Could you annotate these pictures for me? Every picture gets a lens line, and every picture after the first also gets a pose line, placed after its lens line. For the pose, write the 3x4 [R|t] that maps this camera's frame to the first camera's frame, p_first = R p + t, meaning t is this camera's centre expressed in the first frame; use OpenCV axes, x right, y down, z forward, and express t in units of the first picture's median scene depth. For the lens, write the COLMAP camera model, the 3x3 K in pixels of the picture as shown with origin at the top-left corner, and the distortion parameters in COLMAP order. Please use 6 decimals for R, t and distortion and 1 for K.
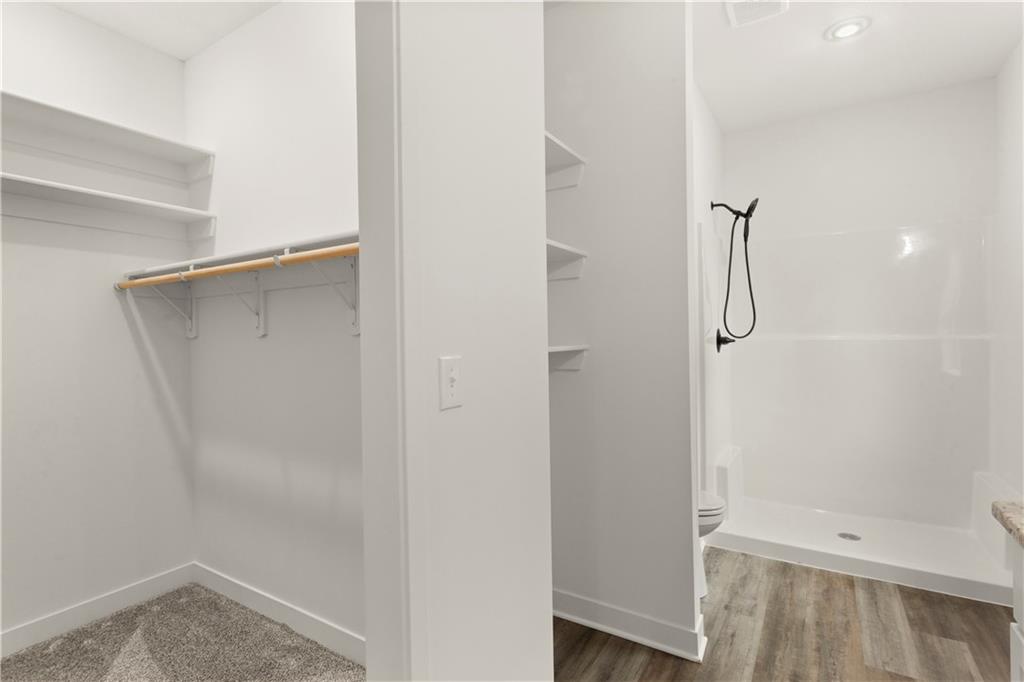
lens RADIAL K [[491.1, 0, 514.8], [0, 491.1, 338.5], [0, 0, 1]] dist [0.001331, 0.001379]
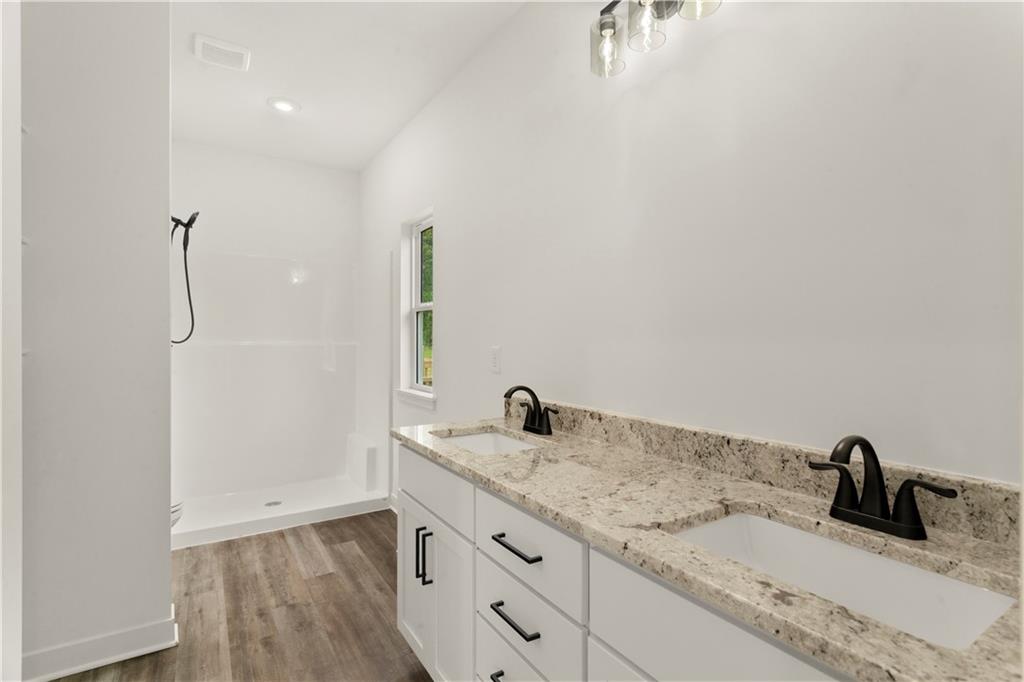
lens RADIAL K [[491.1, 0, 514.8], [0, 491.1, 338.5], [0, 0, 1]] dist [0.001331, 0.001379]
pose [[0.427287, 0.017132, 0.903954, -0.239841], [-0.003304, 0.999843, -0.017388, 0.006982], [-0.904110, 0.004443, 0.427277, -0.104519]]
